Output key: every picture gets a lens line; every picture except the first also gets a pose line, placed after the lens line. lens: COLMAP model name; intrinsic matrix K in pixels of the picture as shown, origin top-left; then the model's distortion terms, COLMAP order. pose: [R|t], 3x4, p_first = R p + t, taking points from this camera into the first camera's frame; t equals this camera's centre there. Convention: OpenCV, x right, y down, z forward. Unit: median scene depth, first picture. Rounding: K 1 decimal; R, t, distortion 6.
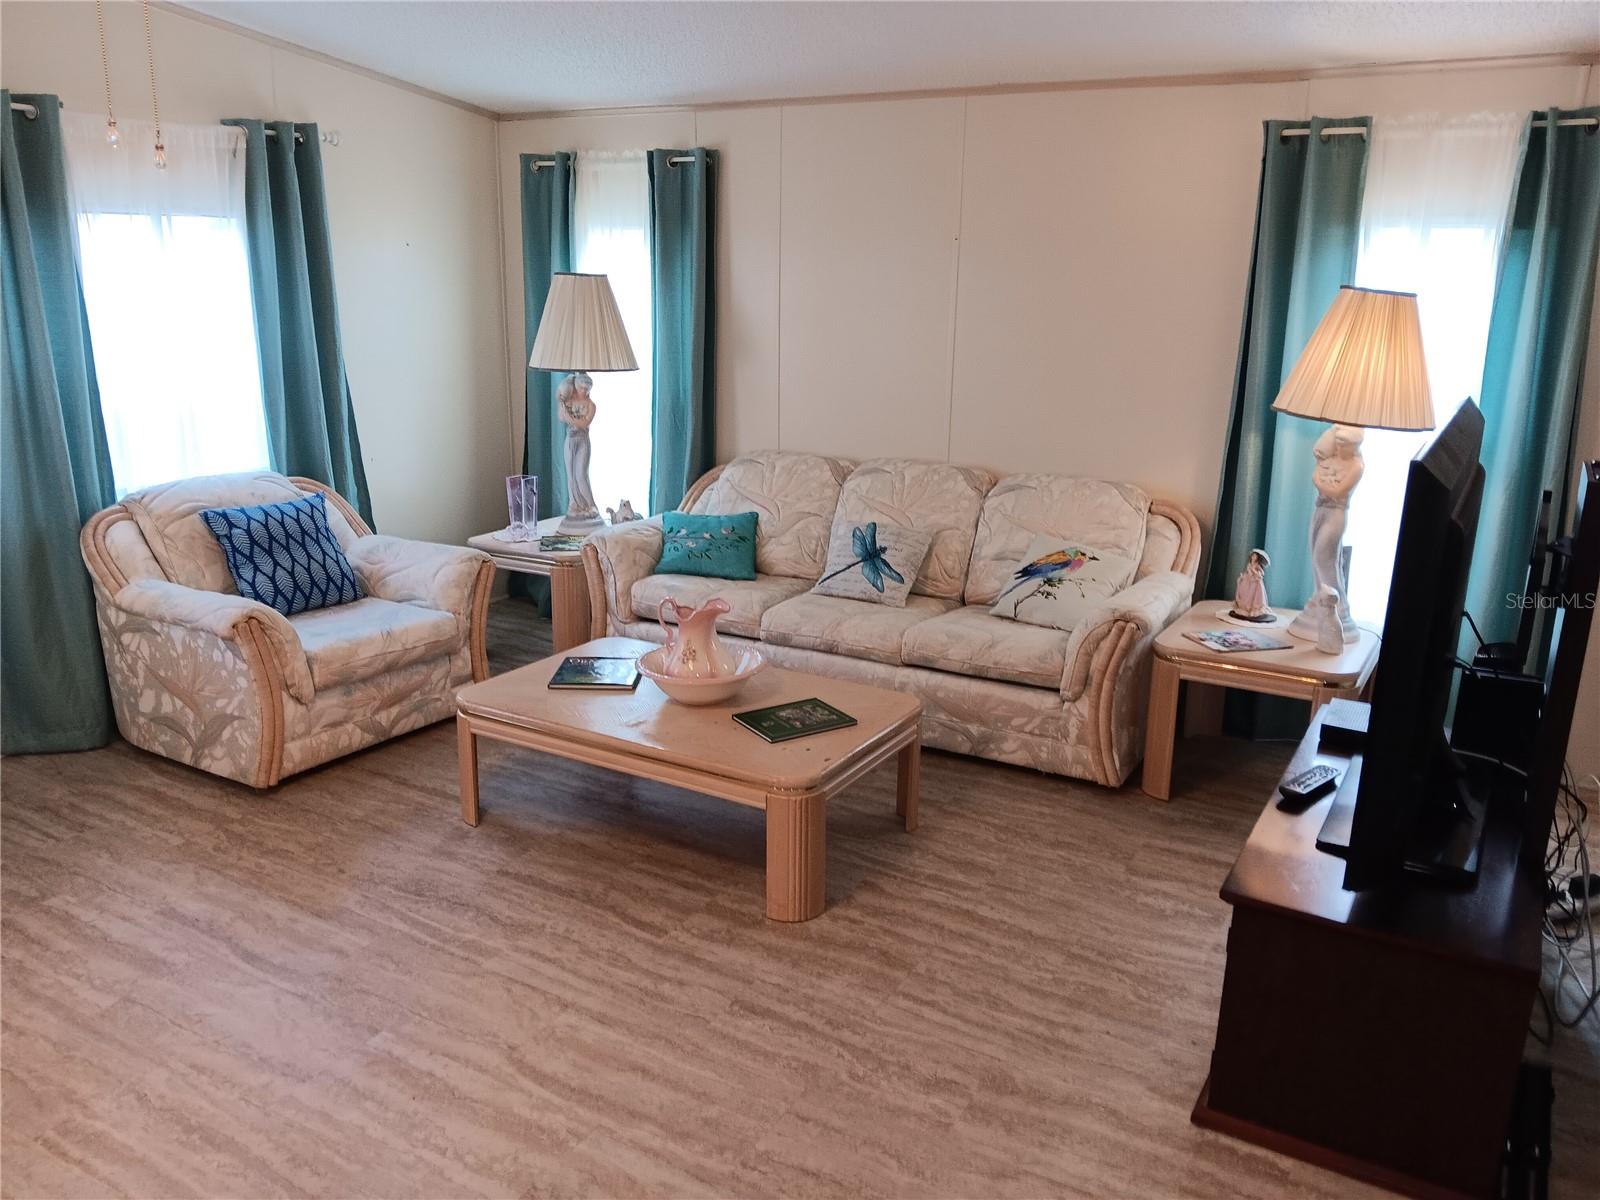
lens RADIAL K [[1264.9, 0, 799.3], [0, 1264.9, 589.3], [0, 0, 1]] dist [0.067158, -0.125443]
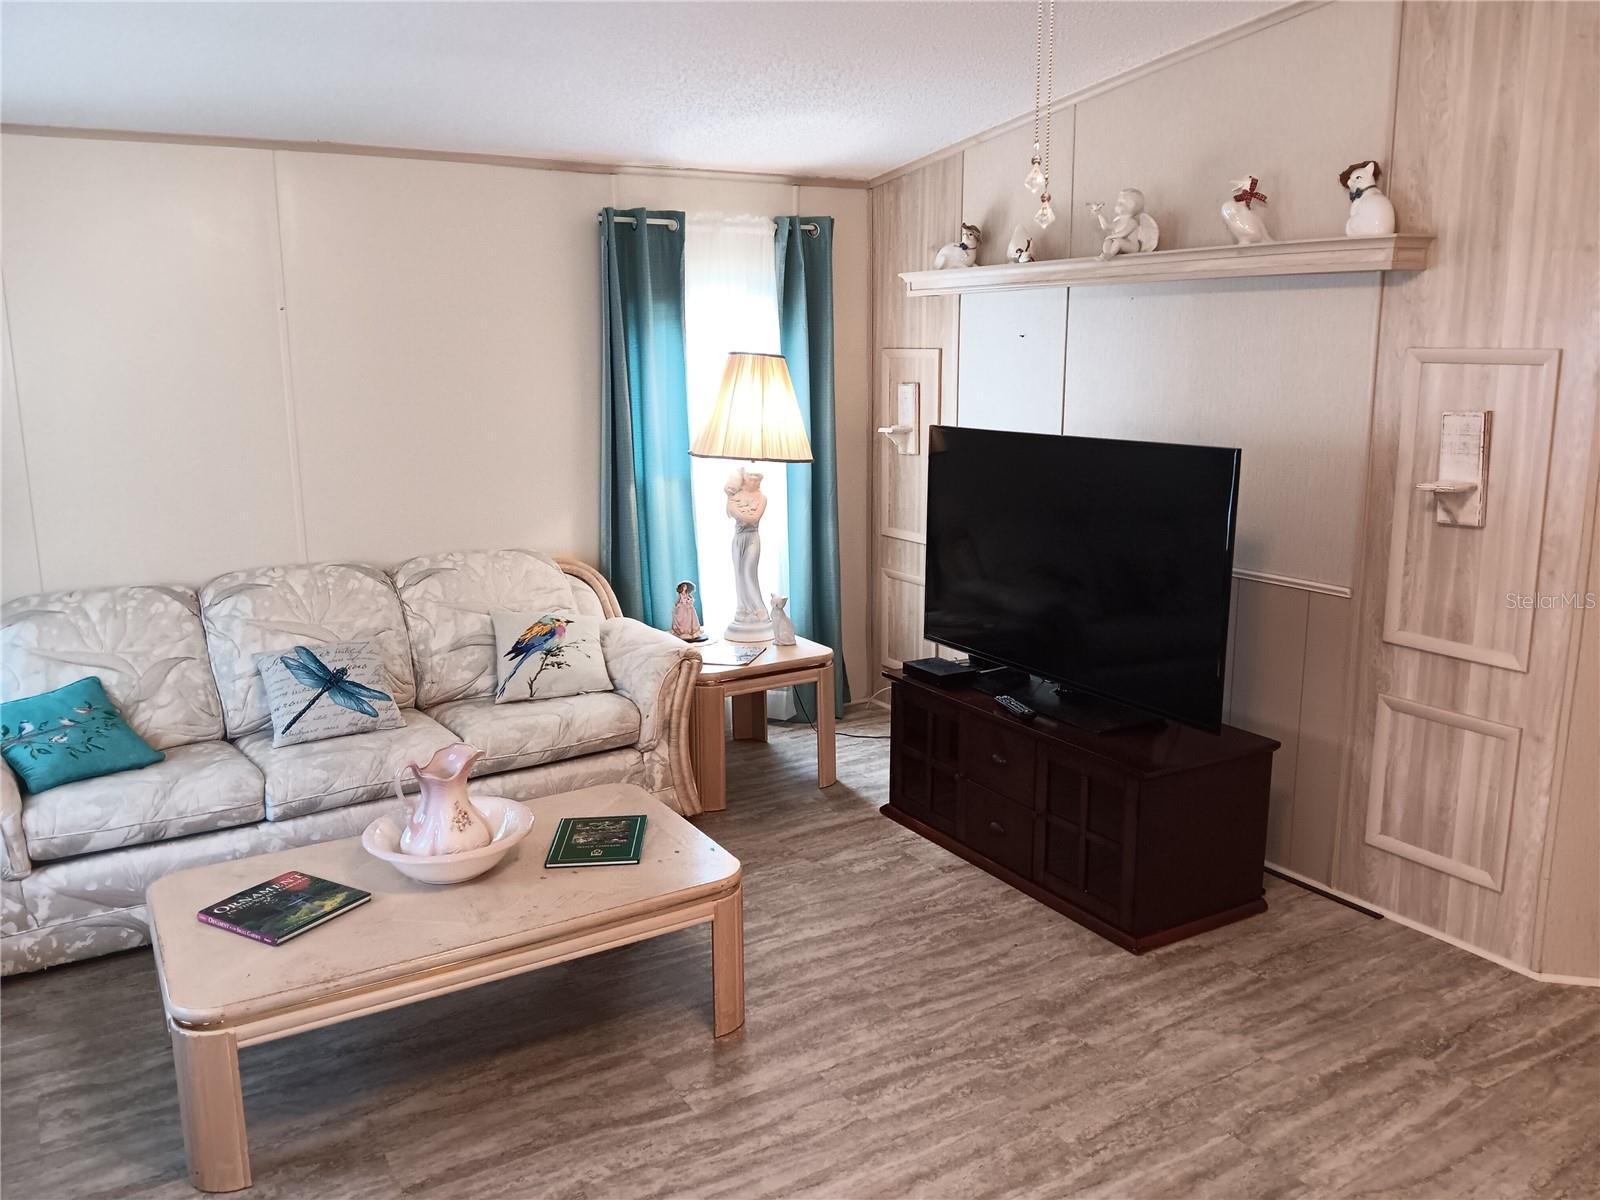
lens RADIAL K [[1264.9, 0, 809.6], [0, 1264.9, 593.5], [0, 0, 1]] dist [0.067158, -0.125443]
pose [[0.462153, -0.189993, 0.866209, -0.604720], [0.233204, 0.968438, 0.087993, -0.098067], [-0.855588, 0.161337, 0.491874, 0.359770]]
